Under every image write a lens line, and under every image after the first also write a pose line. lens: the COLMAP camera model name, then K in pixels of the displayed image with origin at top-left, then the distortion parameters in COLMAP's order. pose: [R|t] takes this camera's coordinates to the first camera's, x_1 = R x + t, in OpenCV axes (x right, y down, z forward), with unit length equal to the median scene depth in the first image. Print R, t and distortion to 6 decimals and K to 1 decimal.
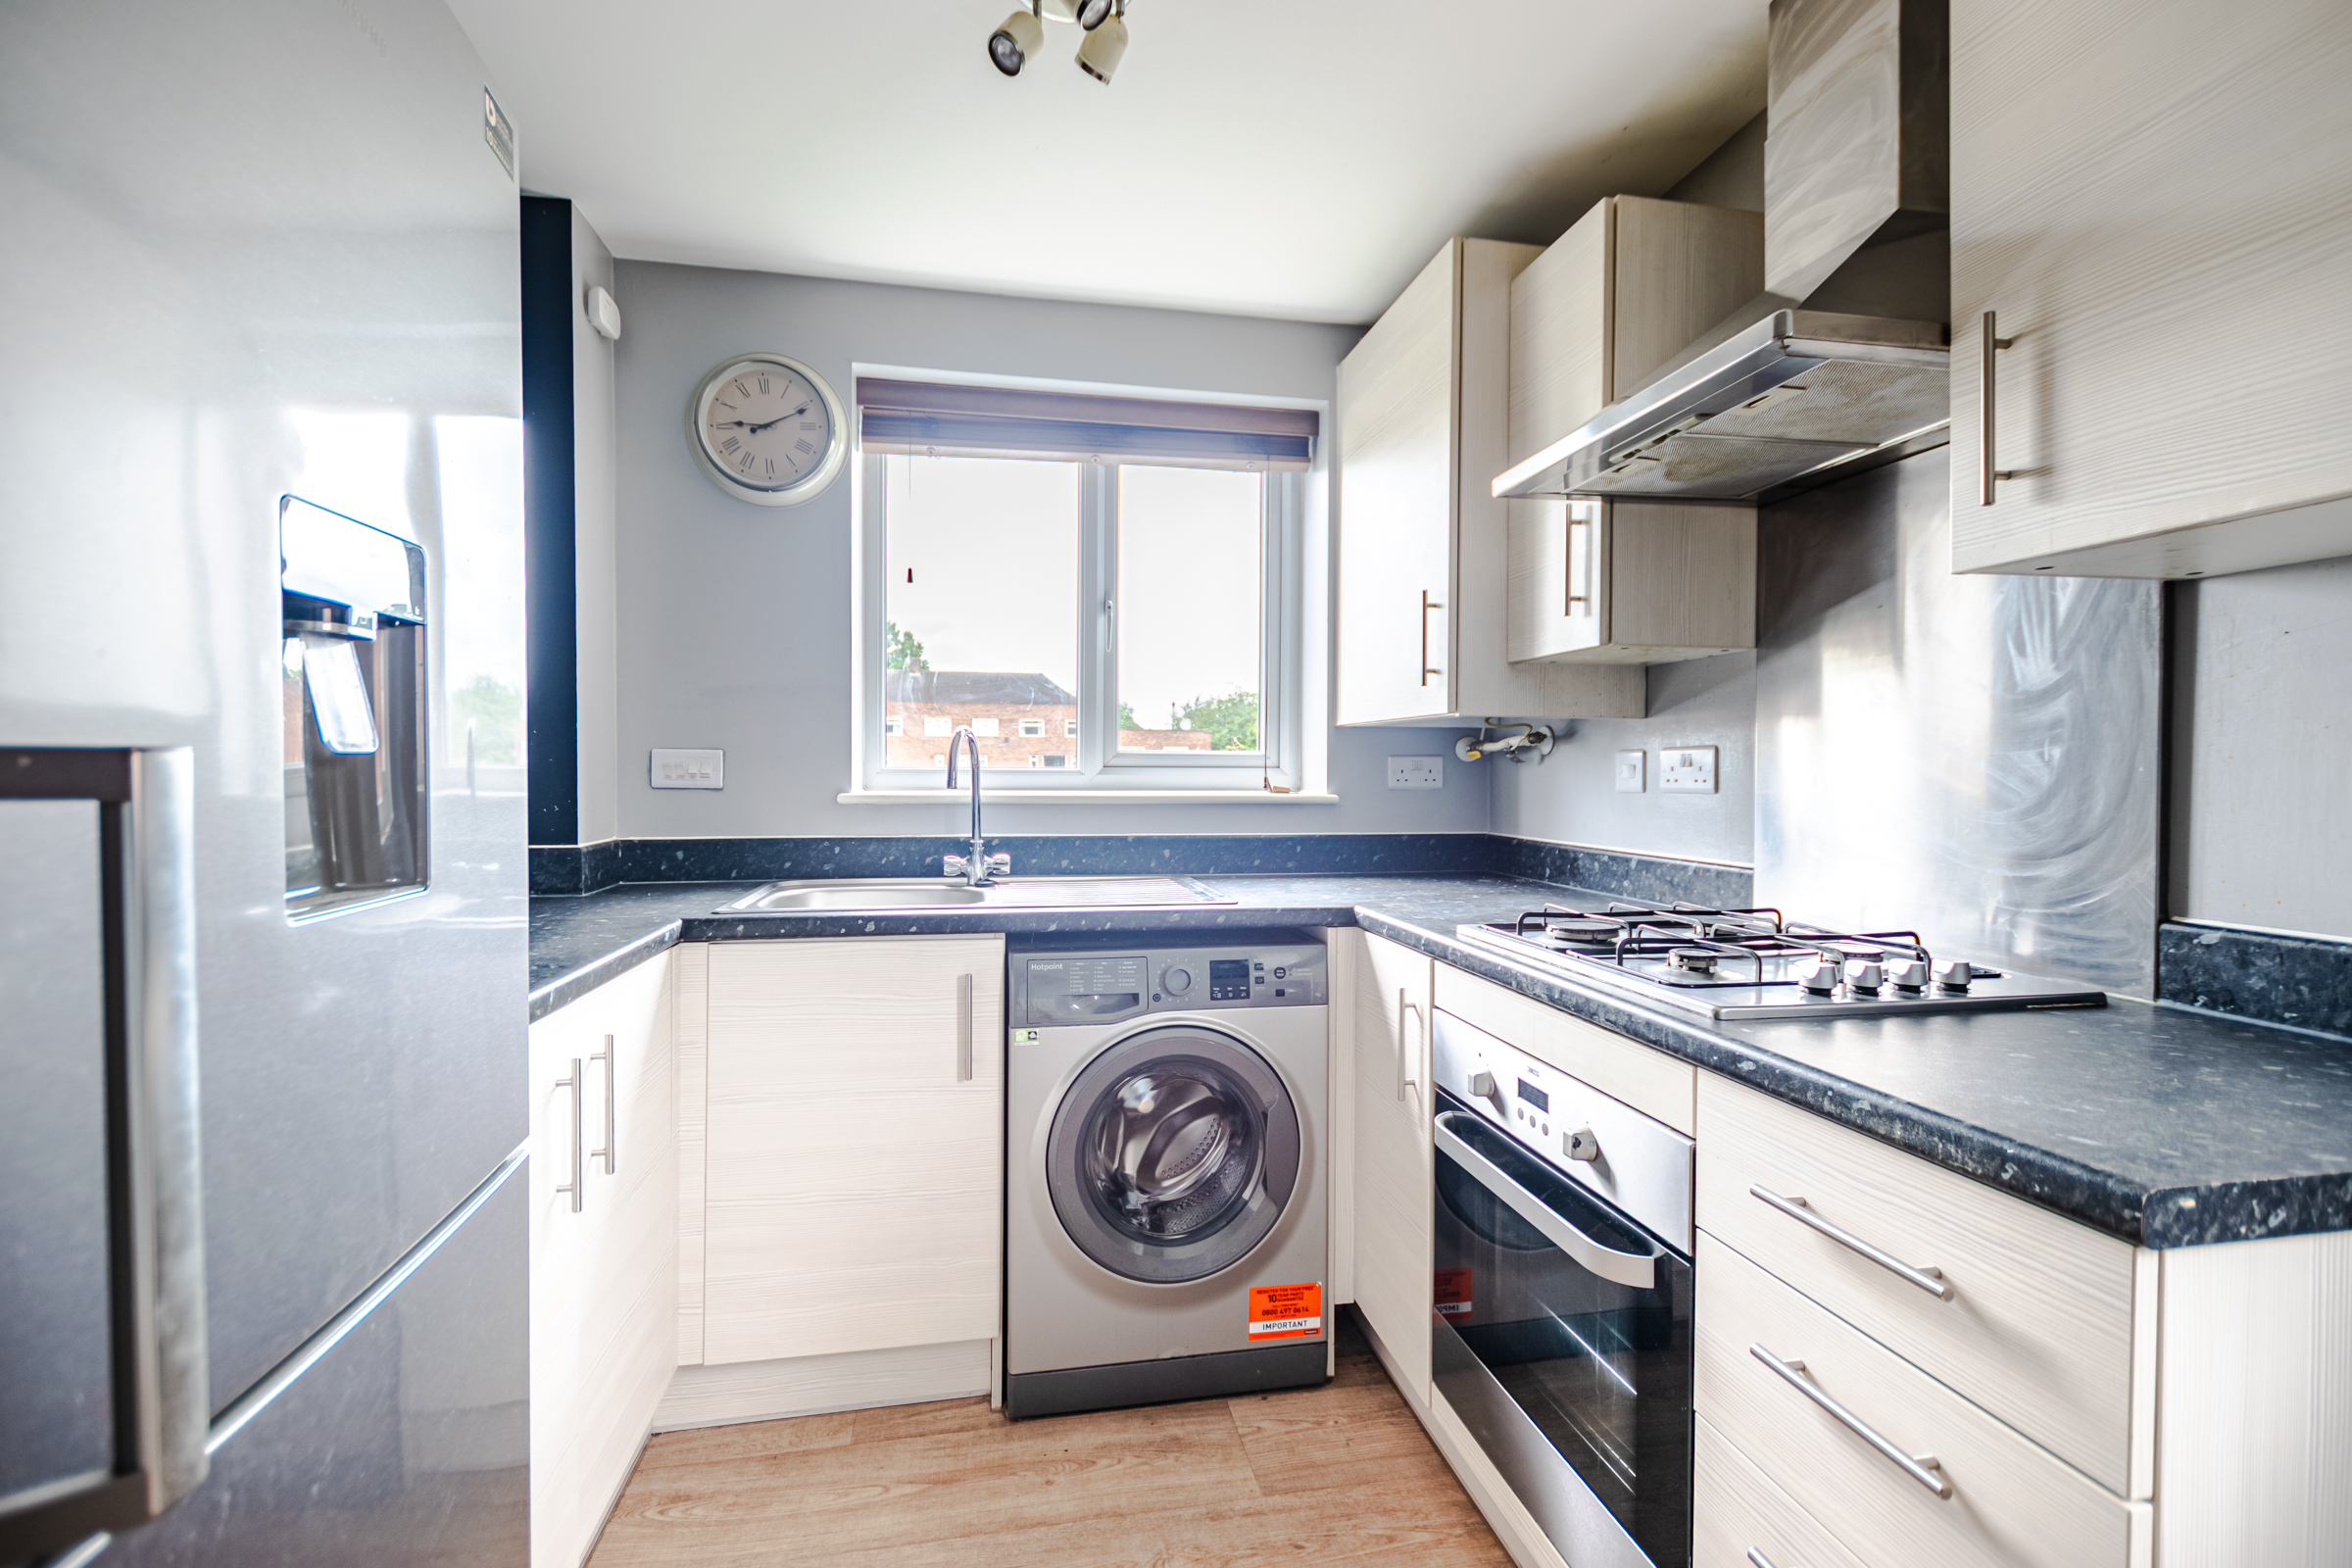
lens RADIAL K [[1011.5, 0, 1181.1], [0, 1011.5, 787.5], [0, 0, 1]] dist [0.012367, -0.005150]
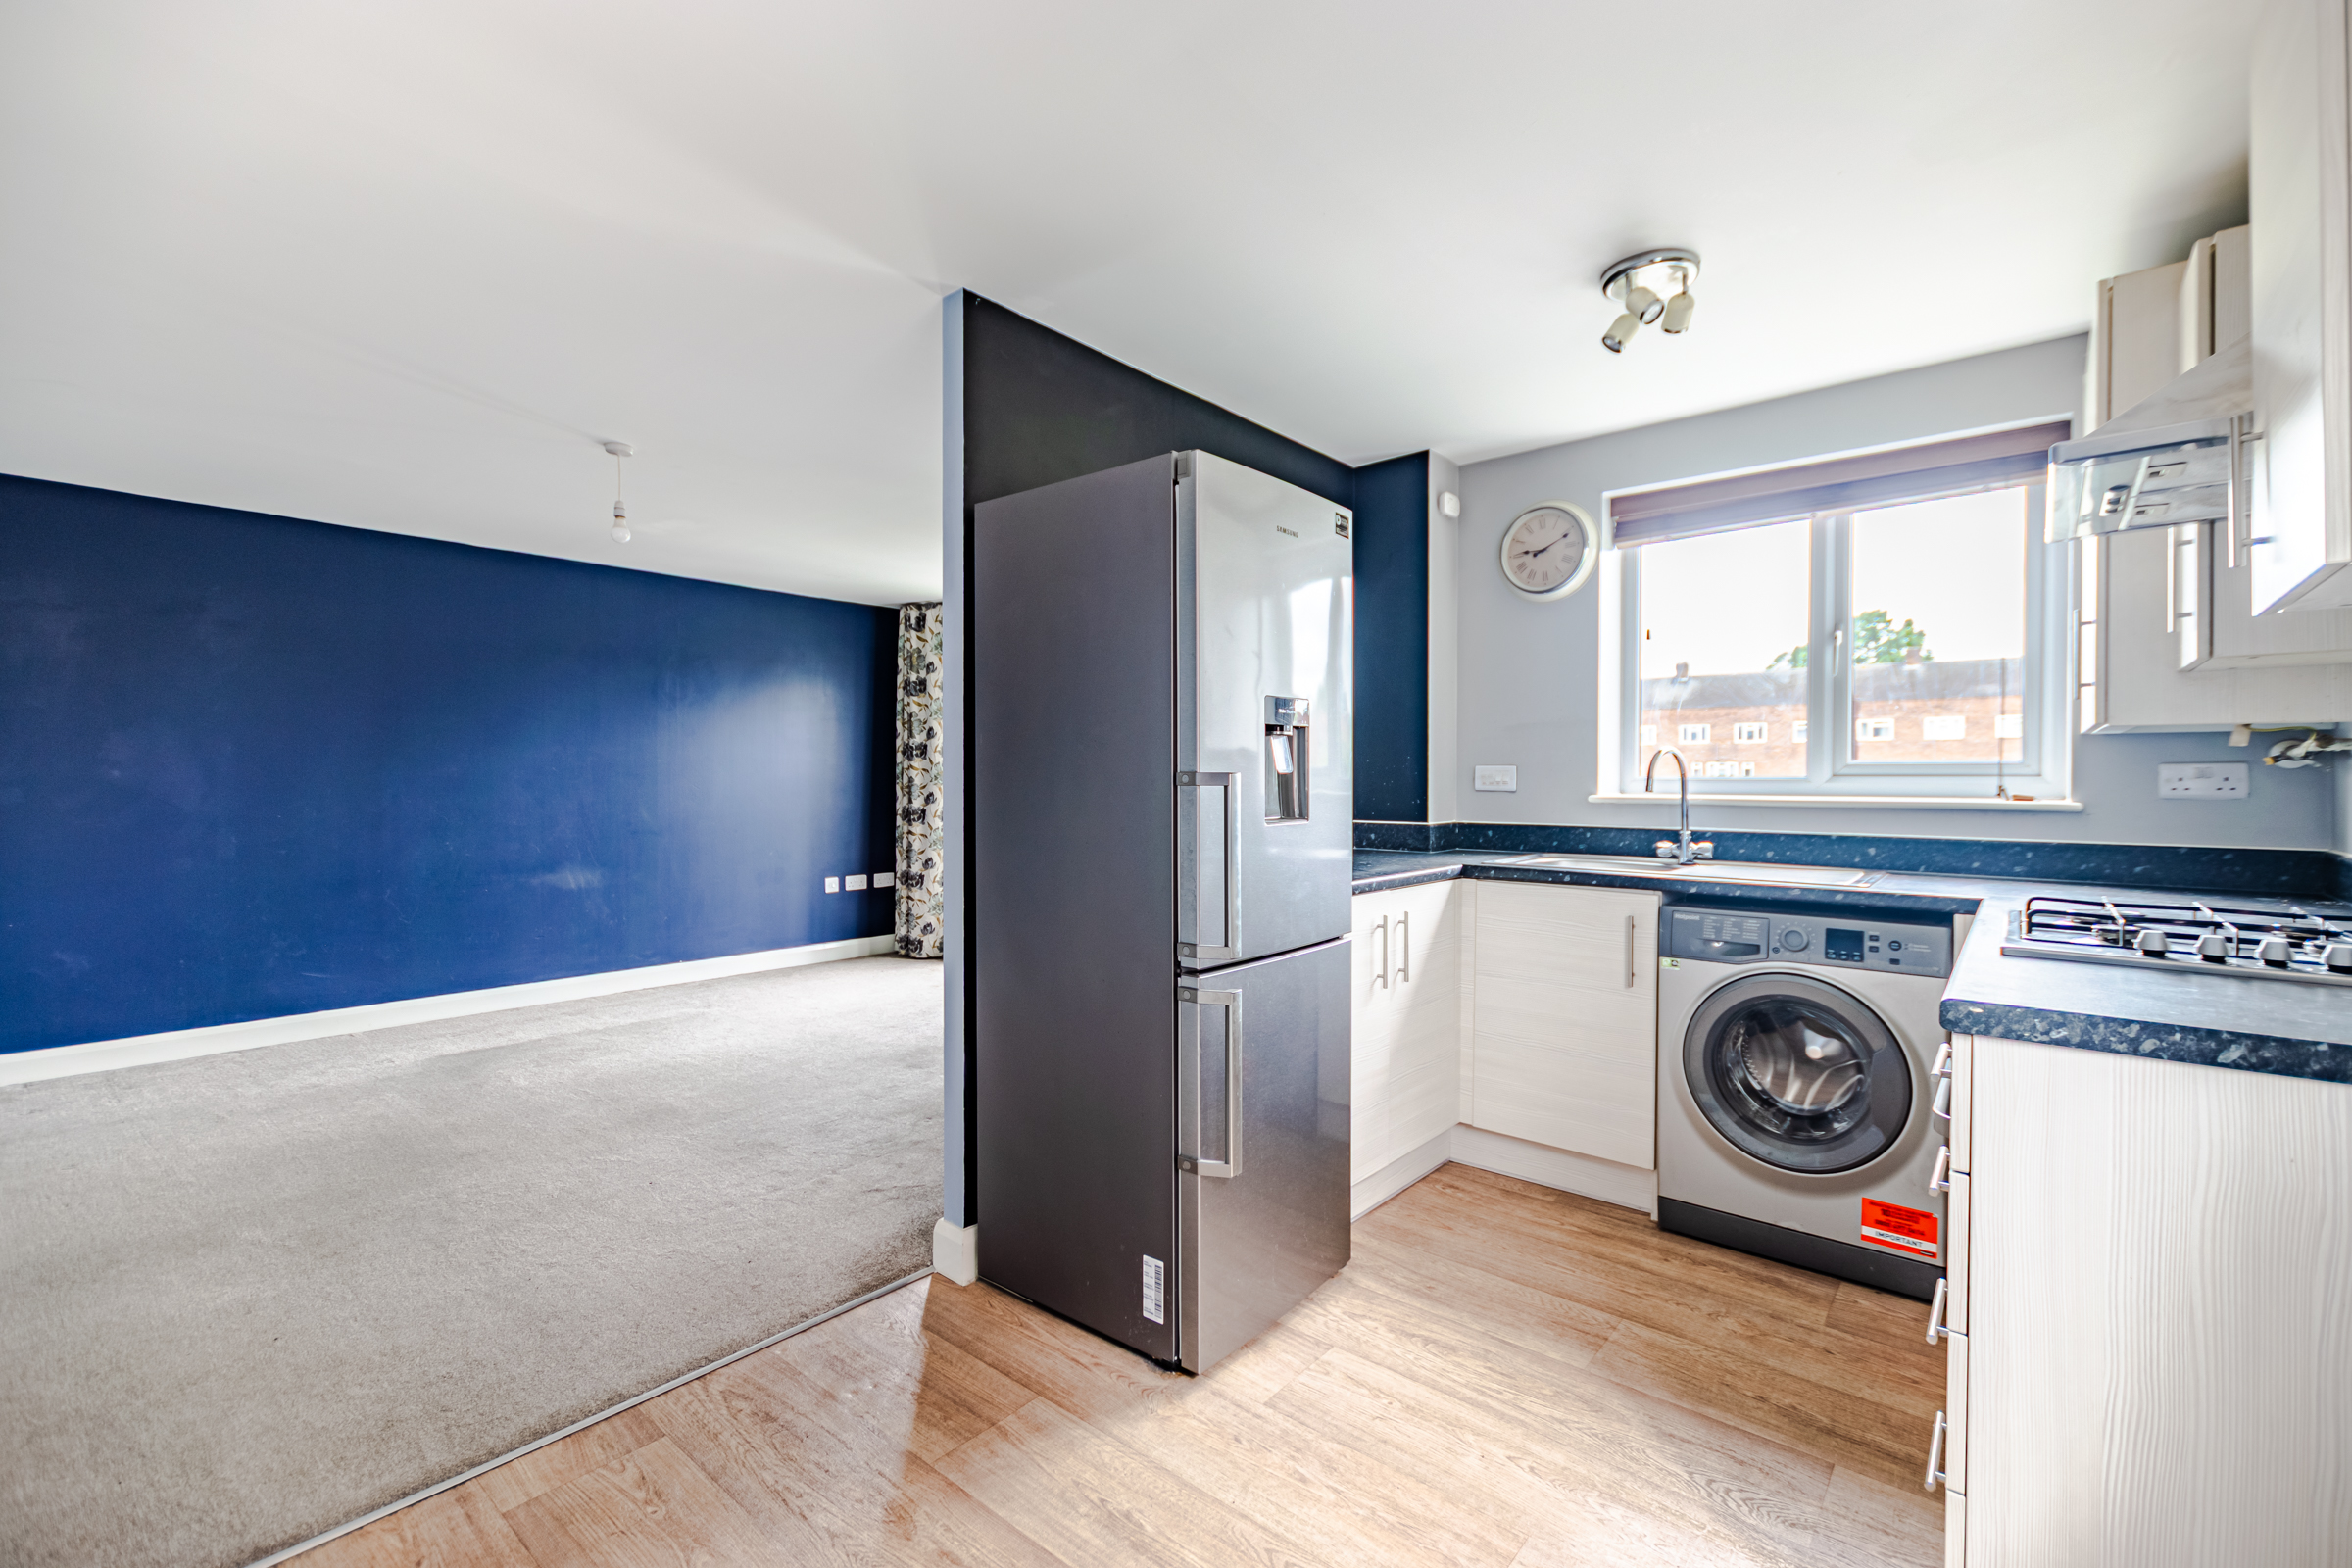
lens RADIAL K [[1011.5, 0, 1181.1], [0, 1011.5, 787.5], [0, 0, 1]] dist [0.012367, -0.005150]
pose [[0.631339, 0.004654, -0.775493, 0.501576], [-0.011918, 0.999922, -0.003702, 0.008843], [0.775415, 0.011580, 0.631346, -0.431969]]
